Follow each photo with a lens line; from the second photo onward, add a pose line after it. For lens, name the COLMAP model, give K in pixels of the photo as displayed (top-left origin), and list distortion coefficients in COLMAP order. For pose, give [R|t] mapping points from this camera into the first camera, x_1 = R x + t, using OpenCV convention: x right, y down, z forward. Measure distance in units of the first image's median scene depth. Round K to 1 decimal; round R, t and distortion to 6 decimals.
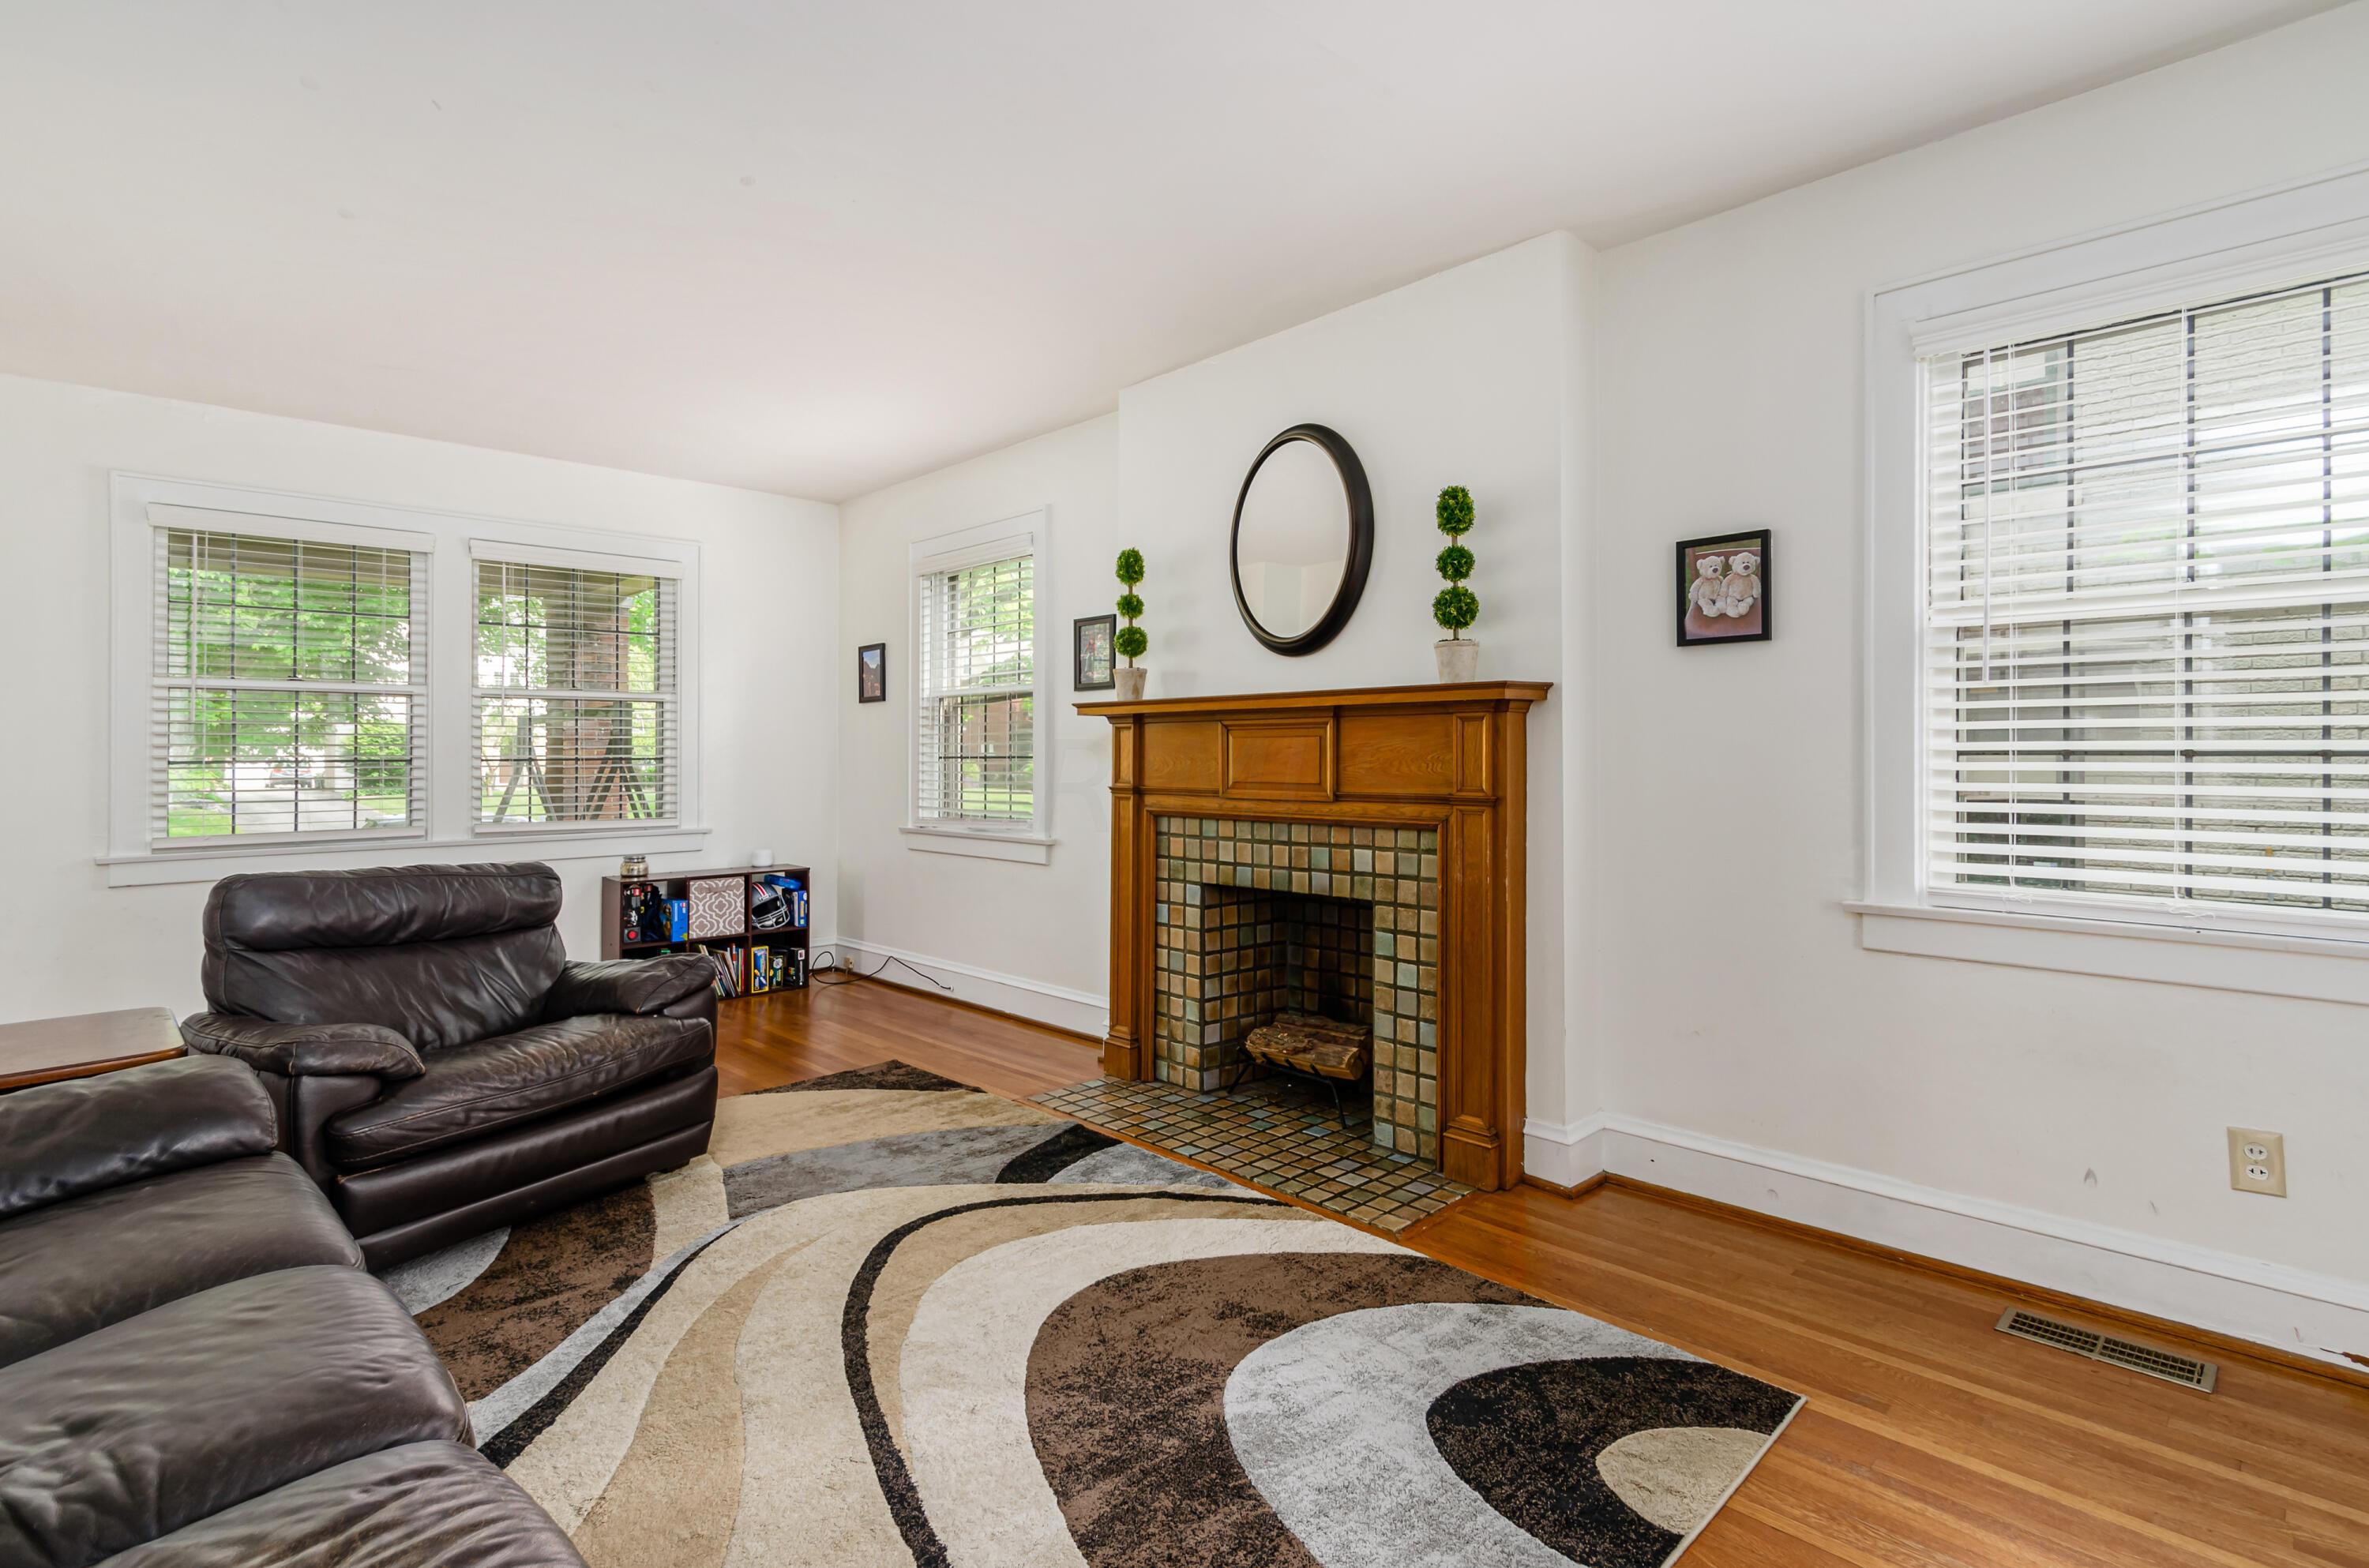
lens RADIAL K [[1132.0, 0, 1138.7], [0, 1132.0, 737.2], [0, 0, 1]] dist [-0.000712, -0.000098]
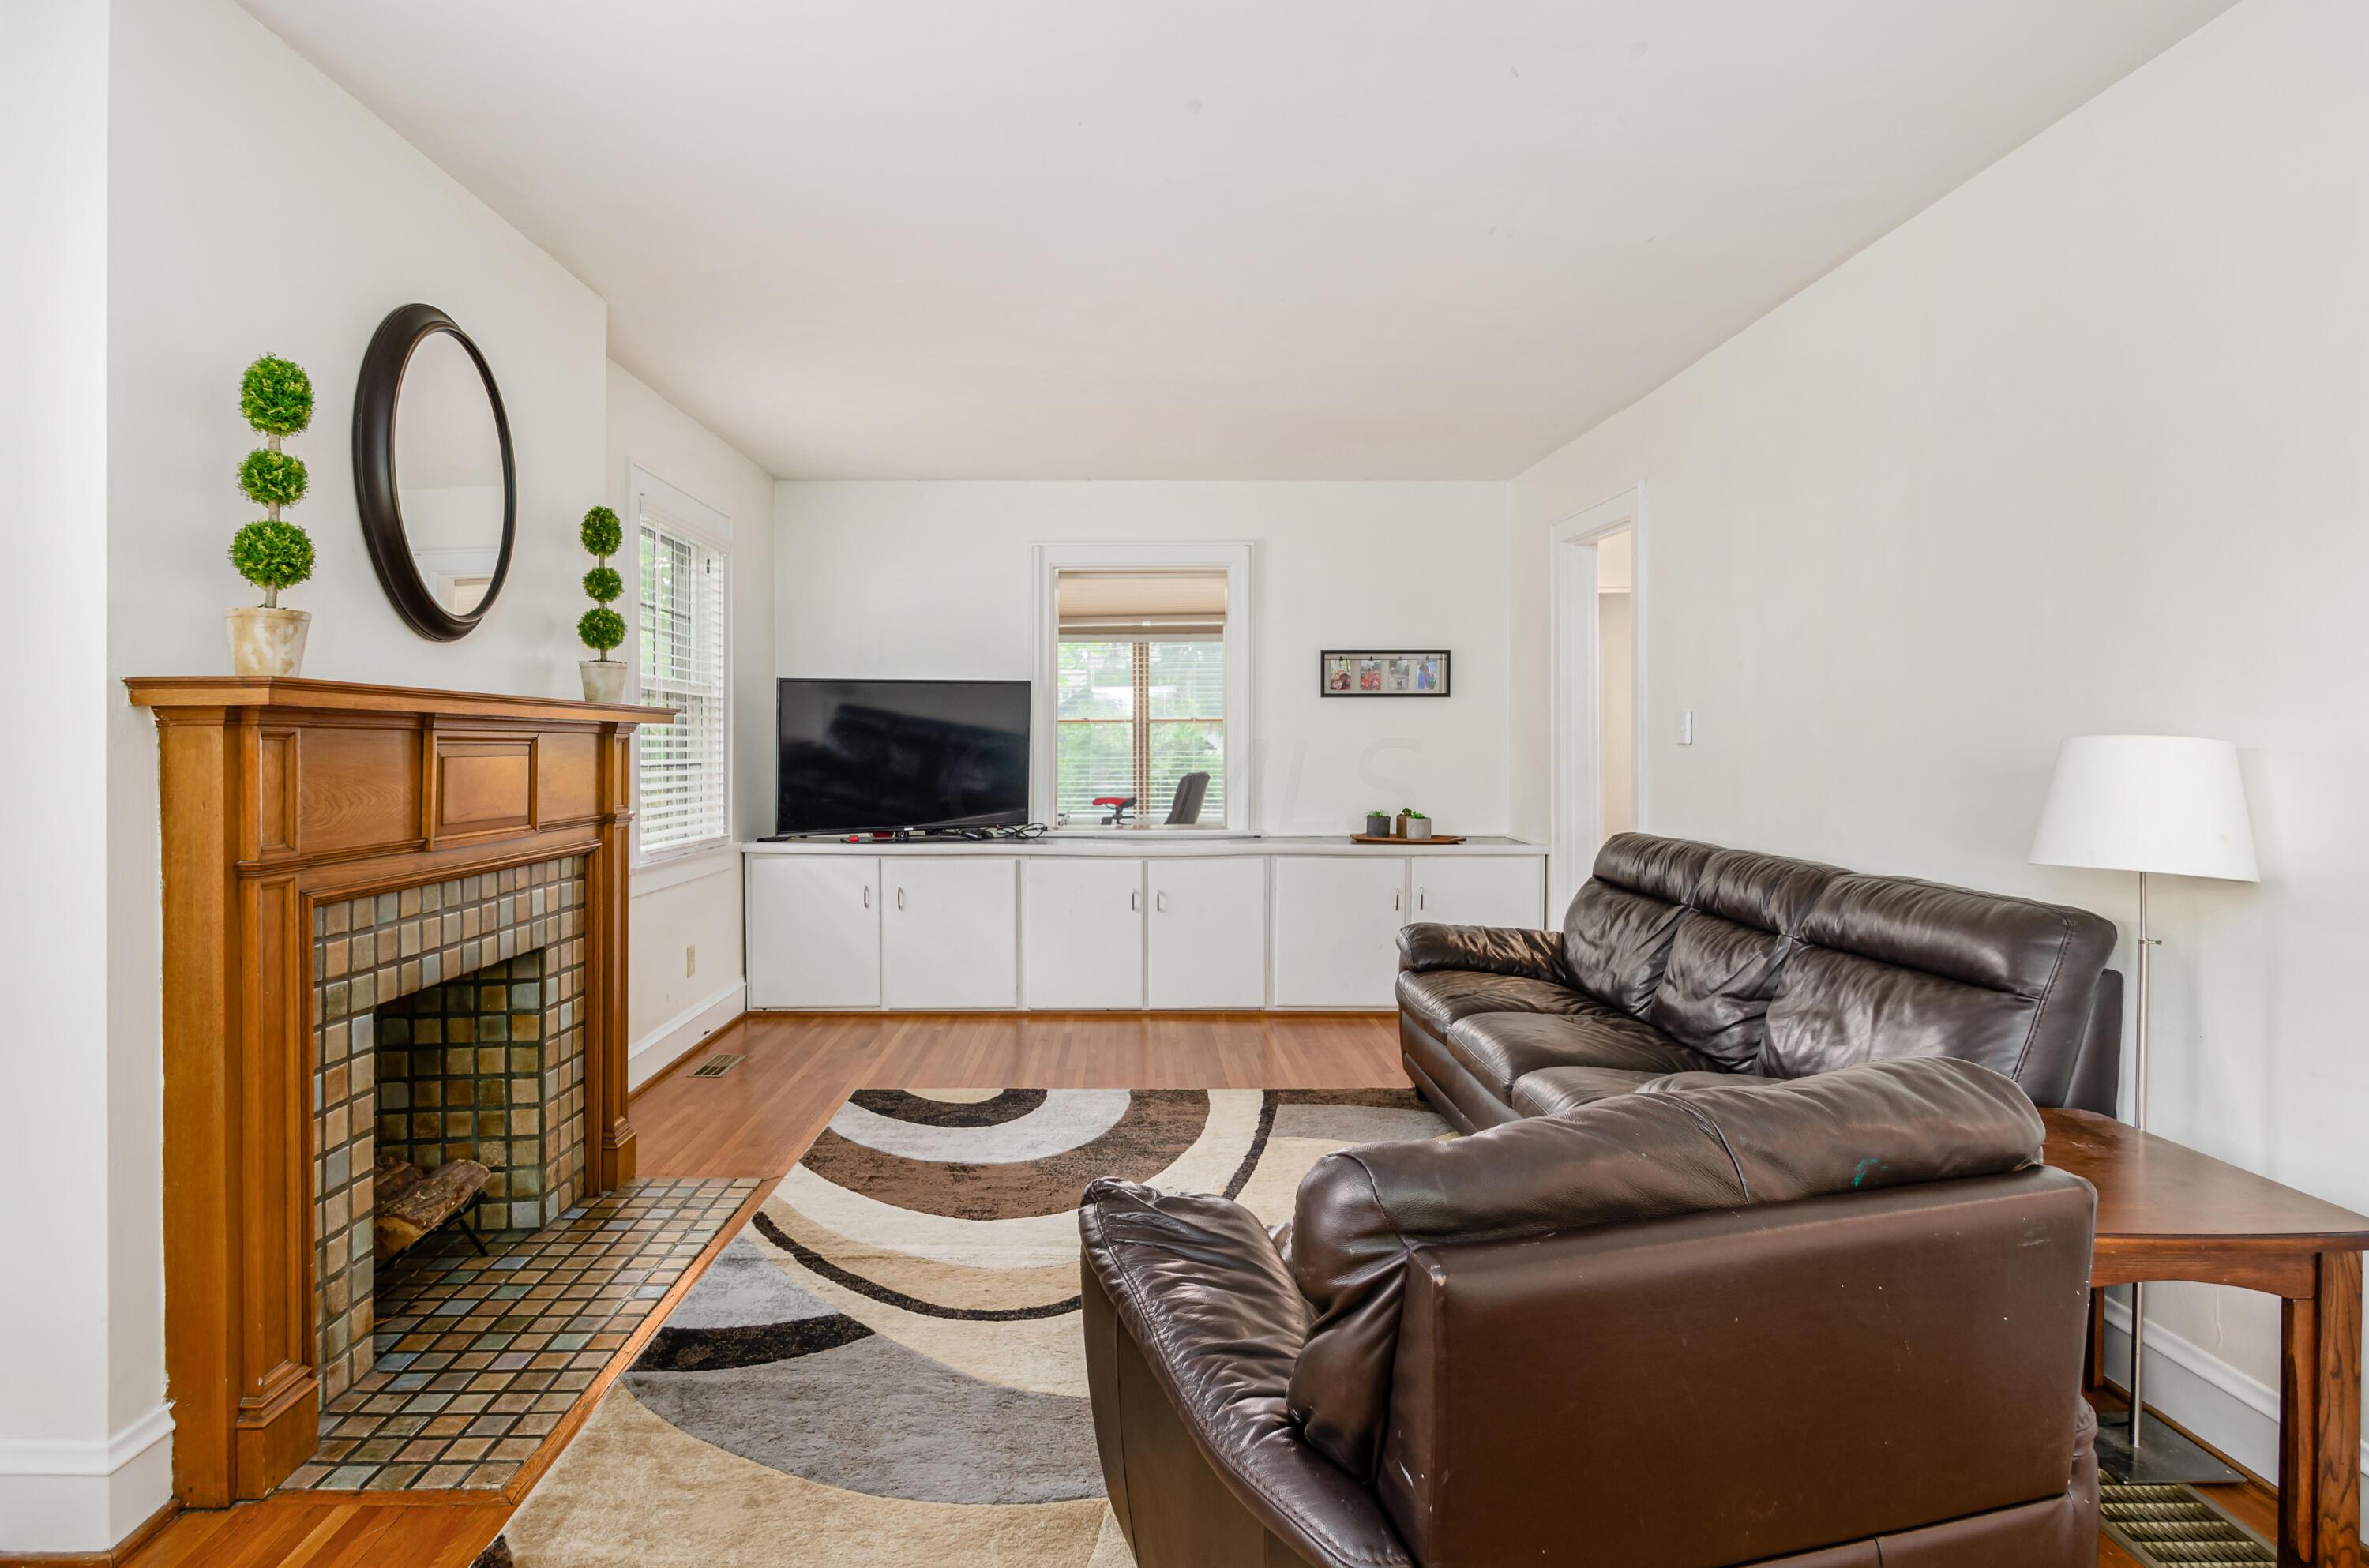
lens RADIAL K [[1172.9, 0, 1184.5], [0, 1172.9, 784.0], [0, 0, 1]] dist [-0.001890, -0.000156]
pose [[-0.758244, -0.015584, 0.651784, -0.680352], [-0.006646, 0.999847, 0.016175, 0.003188], [-0.651937, 0.007933, -0.758232, 1.245471]]
